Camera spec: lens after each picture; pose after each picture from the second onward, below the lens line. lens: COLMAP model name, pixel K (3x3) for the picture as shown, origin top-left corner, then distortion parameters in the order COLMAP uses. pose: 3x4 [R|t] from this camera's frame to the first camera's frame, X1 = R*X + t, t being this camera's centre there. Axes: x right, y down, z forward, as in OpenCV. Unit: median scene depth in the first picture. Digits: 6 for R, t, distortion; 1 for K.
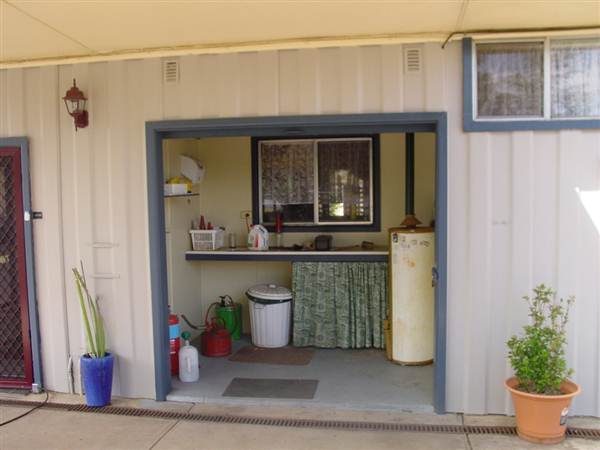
lens RADIAL K [[598.6, 0, 298.3], [0, 598.6, 225.6], [0, 0, 1]] dist [-0.136246, 0.019378]
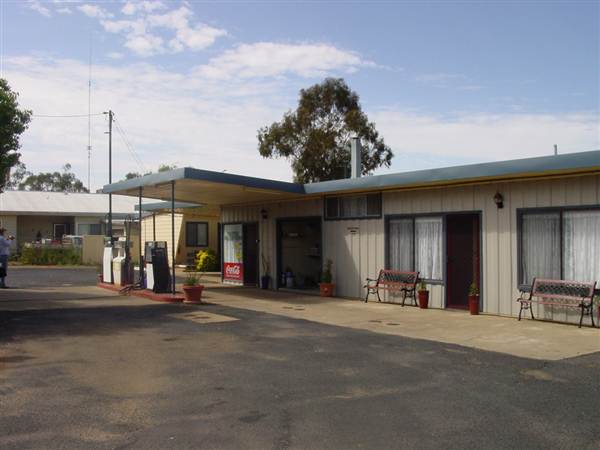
lens RADIAL K [[613.4, 0, 286.4], [0, 613.4, 228.0], [0, 0, 1]] dist [-0.105922, -0.013707]
pose [[0.710663, -0.002234, -0.703529, 2.618989], [-0.044866, 0.997816, -0.048489, 0.087777], [0.702100, 0.066024, 0.709010, -1.832724]]
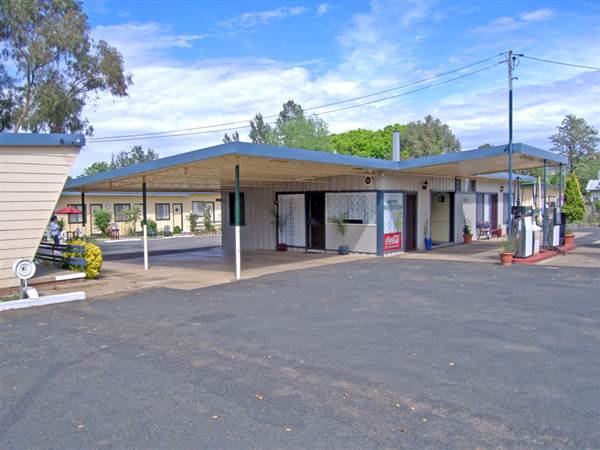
lens RADIAL K [[488.1, 0, 292.0], [0, 488.1, 226.4], [0, 0, 1]] dist [-0.080175, 0.008443]
pose [[0.528457, -0.034296, 0.848267, -4.046401], [0.053606, 0.998538, 0.006975, 0.036772], [-0.847266, 0.041786, 0.529522, -0.129074]]
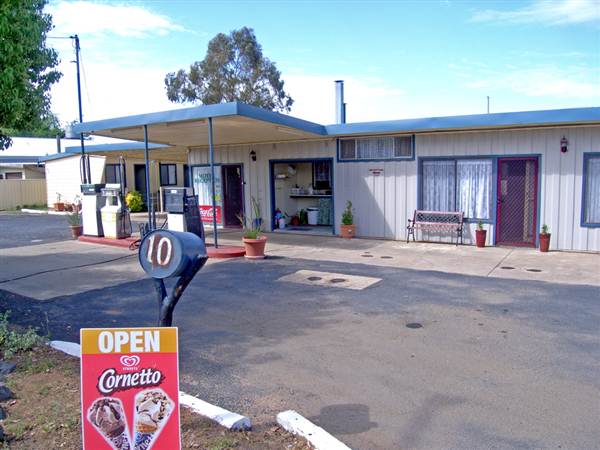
lens RADIAL K [[488.1, 0, 292.0], [0, 488.1, 226.4], [0, 0, 1]] dist [-0.080175, 0.008443]
pose [[0.913754, 0.040732, -0.404222, 1.180246], [-0.015896, 0.997784, 0.064609, 0.055947], [0.405957, -0.052612, 0.912376, -1.880625]]
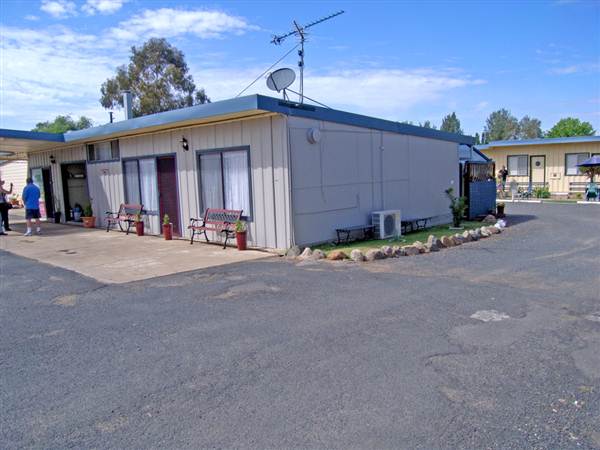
lens RADIAL K [[482.0, 0, 300.0], [0, 482.0, 225.0], [0, 0, 1]] dist [-0.103789, 0.038462]
pose [[0.843730, 0.043926, -0.534967, 3.271887], [-0.002666, 0.996977, 0.077657, 0.023930], [0.536760, -0.064096, 0.841297, -1.120485]]
